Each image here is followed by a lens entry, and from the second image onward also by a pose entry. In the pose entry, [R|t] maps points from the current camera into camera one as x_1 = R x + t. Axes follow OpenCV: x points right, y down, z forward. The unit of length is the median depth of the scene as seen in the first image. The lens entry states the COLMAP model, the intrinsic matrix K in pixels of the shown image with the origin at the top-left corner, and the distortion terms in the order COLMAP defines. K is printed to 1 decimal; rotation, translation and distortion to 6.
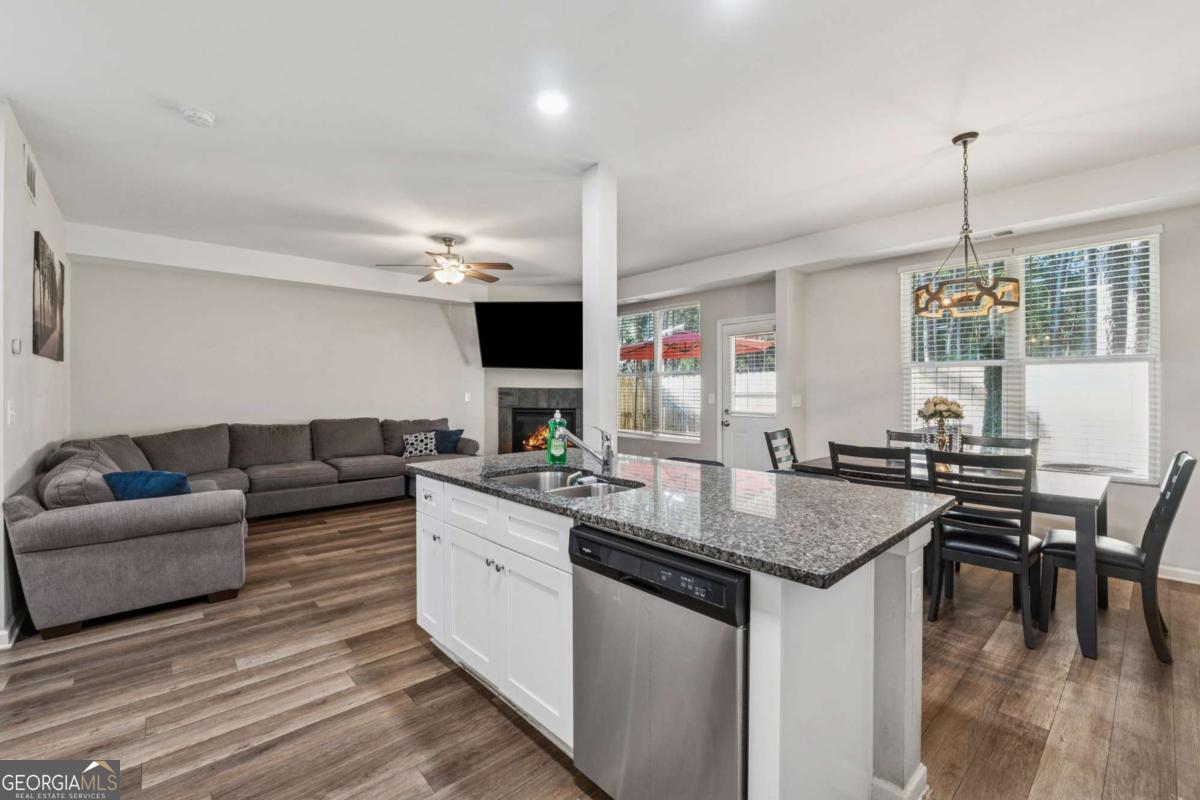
lens RADIAL K [[500.3, 0, 594.5], [0, 500.3, 386.8], [0, 0, 1]] dist [-0.014339, -0.000385]
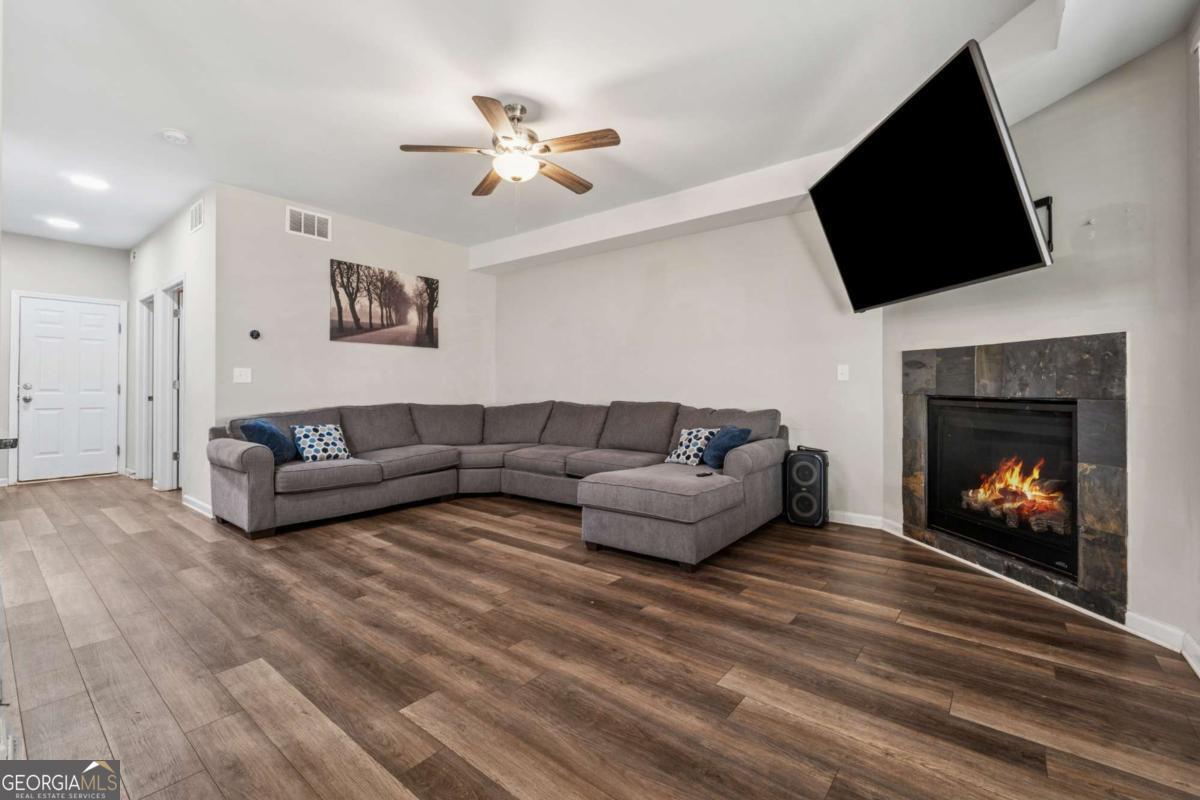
lens RADIAL K [[500.3, 0, 594.5], [0, 500.3, 386.8], [0, 0, 1]] dist [-0.014339, -0.000385]
pose [[0.172836, -0.002959, -0.984946, 0.325480], [0.005900, 0.999981, -0.001969, 0.051297], [0.984933, -0.005471, 0.172851, 0.972514]]
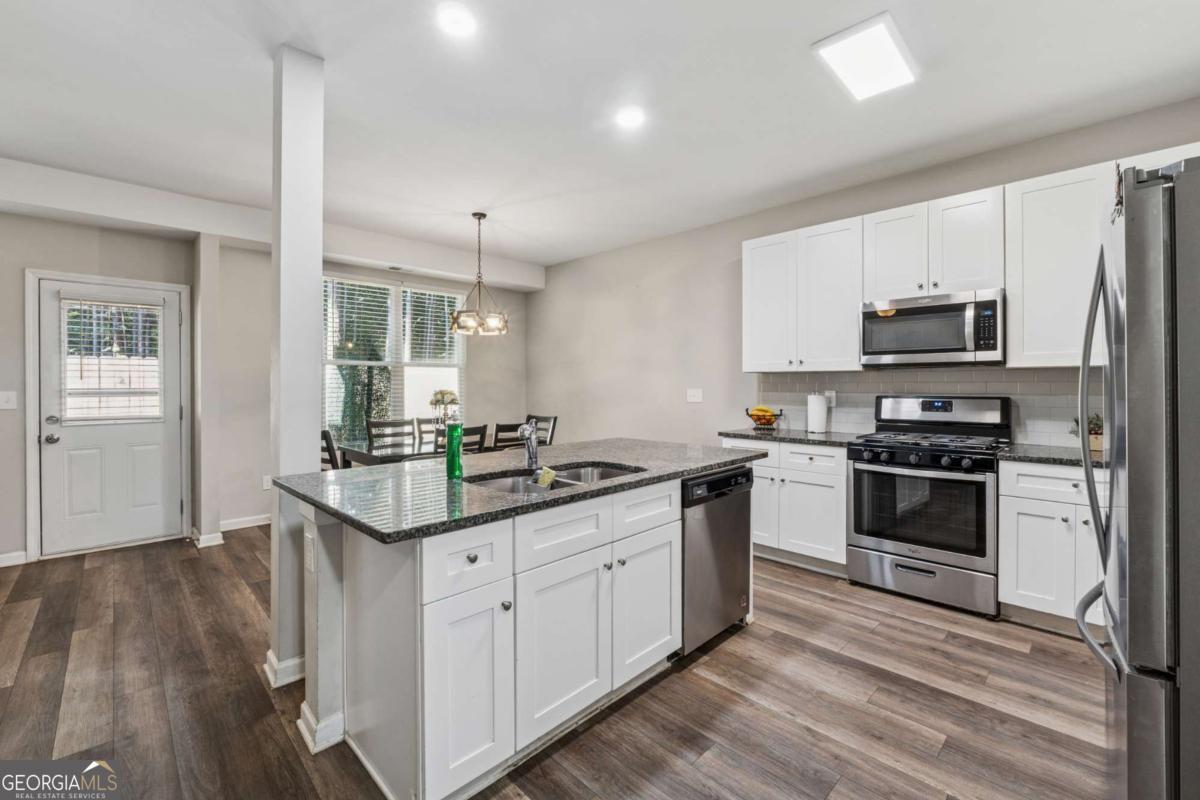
lens RADIAL K [[500.3, 0, 594.5], [0, 500.3, 386.8], [0, 0, 1]] dist [-0.014339, -0.000385]
pose [[-0.040346, -0.004628, 0.999175, -0.455028], [-0.004757, 0.999979, 0.004440, 0.003205], [-0.999174, -0.004574, -0.040367, 0.421062]]
